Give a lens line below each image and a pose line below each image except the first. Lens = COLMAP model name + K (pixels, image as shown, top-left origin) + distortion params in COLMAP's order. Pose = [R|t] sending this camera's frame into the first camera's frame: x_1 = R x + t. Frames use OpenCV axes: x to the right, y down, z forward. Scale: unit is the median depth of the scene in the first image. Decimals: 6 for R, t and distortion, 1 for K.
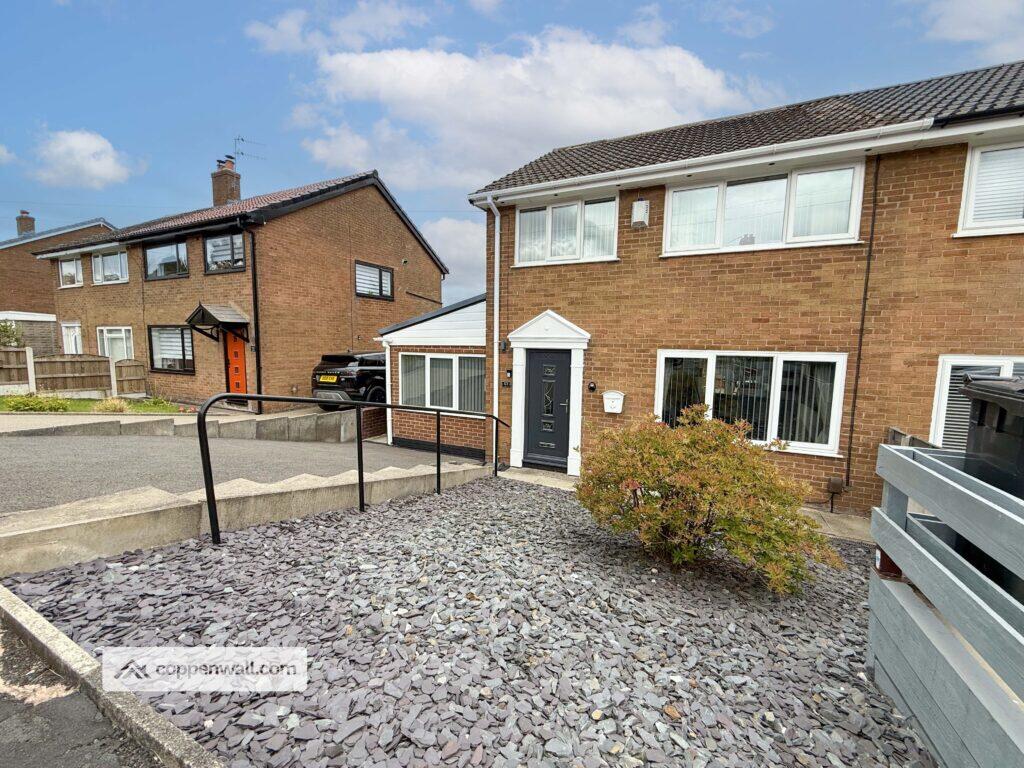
lens RADIAL K [[428.1, 0, 510.1], [0, 428.1, 392.3], [0, 0, 1]] dist [-0.001126, 0.000007]
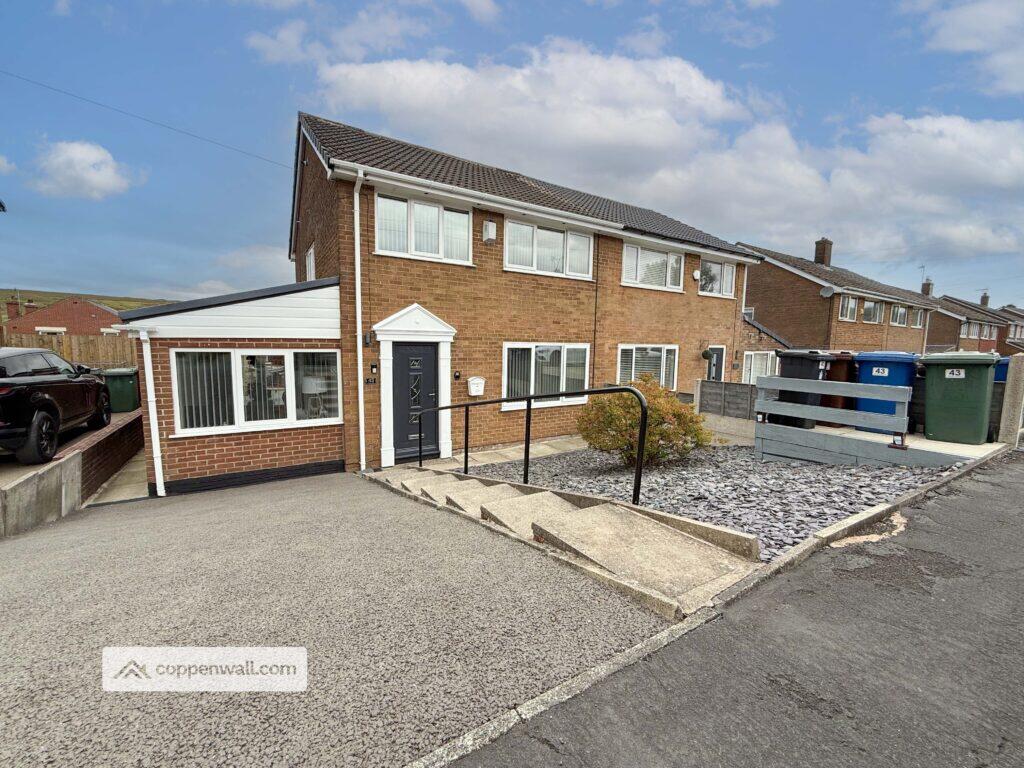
lens RADIAL K [[407.5, 0, 509.6], [0, 407.5, 386.8], [0, 0, 1]] dist [-0.001491, 0.000056]
pose [[0.526529, -0.102349, 0.843974, -0.662514], [0.084716, 0.994102, 0.067703, -0.045081], [-0.845926, 0.035851, 0.532095, 0.320883]]
